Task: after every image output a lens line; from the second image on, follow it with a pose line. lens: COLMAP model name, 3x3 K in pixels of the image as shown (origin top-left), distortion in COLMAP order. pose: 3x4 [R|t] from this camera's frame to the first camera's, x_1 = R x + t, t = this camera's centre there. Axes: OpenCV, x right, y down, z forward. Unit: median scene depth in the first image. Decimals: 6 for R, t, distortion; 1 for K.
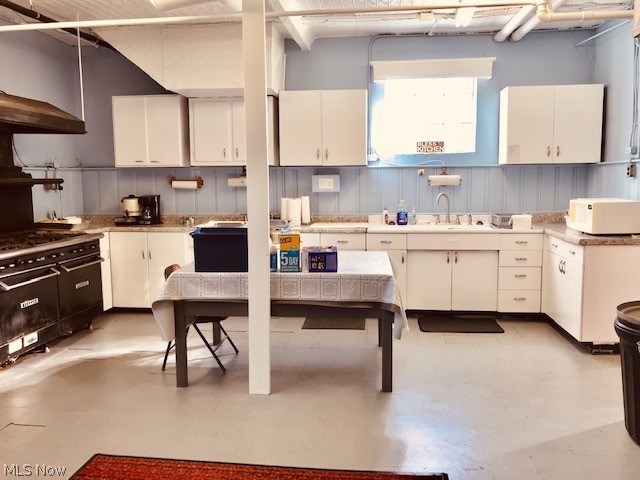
lens RADIAL K [[546.6, 0, 320.0], [0, 546.6, 240.0], [0, 0, 1]] dist [0.038020, -0.088700]
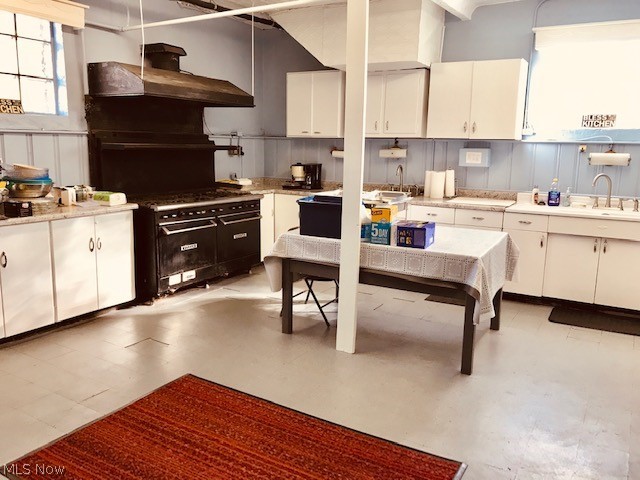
lens RADIAL K [[518.9, 0, 320.0], [0, 518.9, 240.0], [0, 0, 1]] dist [0.090248, -0.219095]
pose [[0.912326, 0.099350, -0.397229, 0.161552], [-0.073027, 0.994044, 0.080895, -0.013861], [0.402900, -0.044794, 0.914147, 0.030837]]
